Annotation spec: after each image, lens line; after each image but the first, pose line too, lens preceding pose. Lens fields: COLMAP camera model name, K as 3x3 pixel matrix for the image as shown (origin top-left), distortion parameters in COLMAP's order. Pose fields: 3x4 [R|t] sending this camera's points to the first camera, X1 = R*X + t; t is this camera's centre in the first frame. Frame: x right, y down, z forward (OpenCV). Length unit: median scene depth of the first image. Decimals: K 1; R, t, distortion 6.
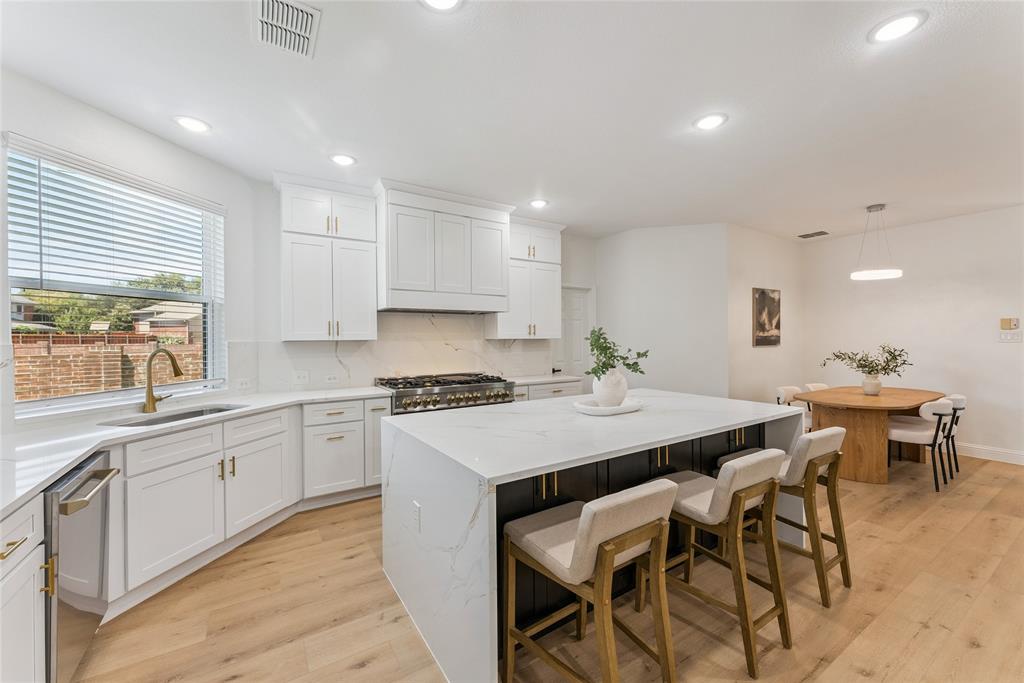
lens RADIAL K [[410.0, 0, 513.4], [0, 410.0, 339.5], [0, 0, 1]] dist [0.001465, -0.000892]
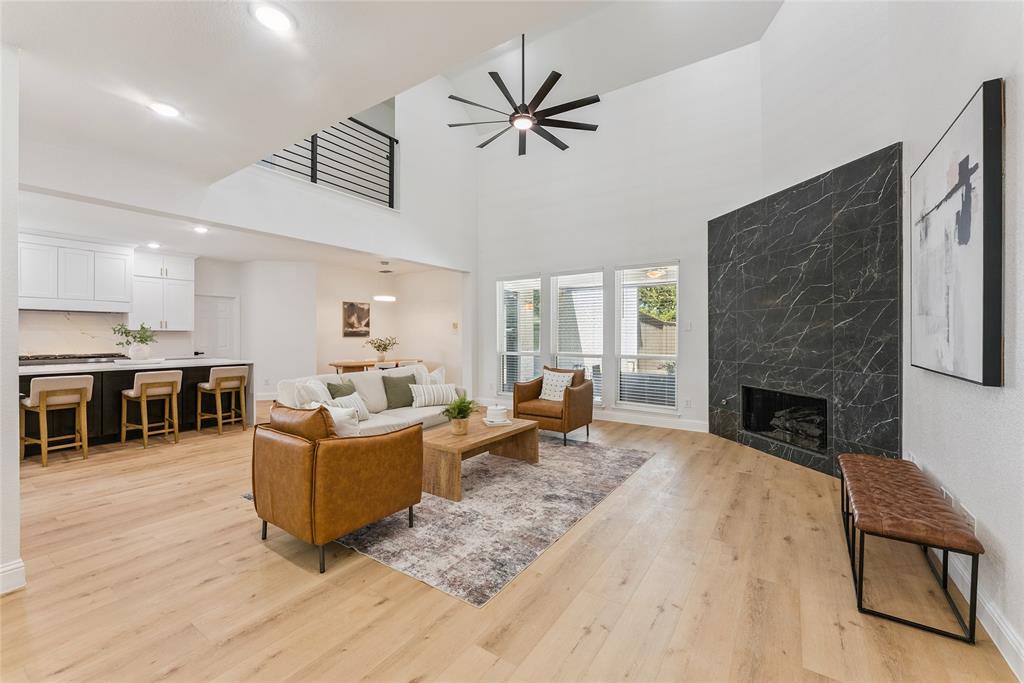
lens RADIAL K [[411.0, 0, 516.1], [0, 411.0, 333.6], [0, 0, 1]] dist [-0.001952, -0.000827]
pose [[0.912771, 0.008064, 0.408392, 0.670384], [-0.003879, 0.999931, -0.011073, 0.023313], [-0.408453, 0.008523, 0.912740, -0.983844]]
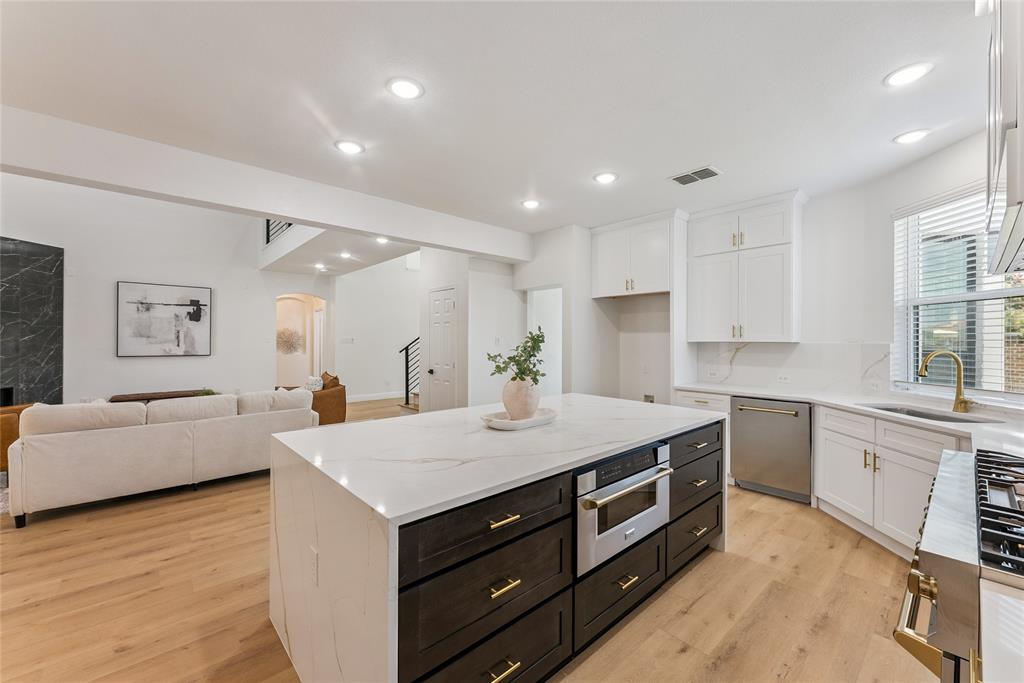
lens RADIAL K [[410.0, 0, 515.7], [0, 410.0, 340.0], [0, 0, 1]] dist [0.001465, -0.000892]
pose [[-0.985896, 0.003499, -0.167324, 0.239304], [0.002311, 0.999971, 0.007295, -0.008268], [0.167344, 0.006805, -0.985875, 1.130296]]
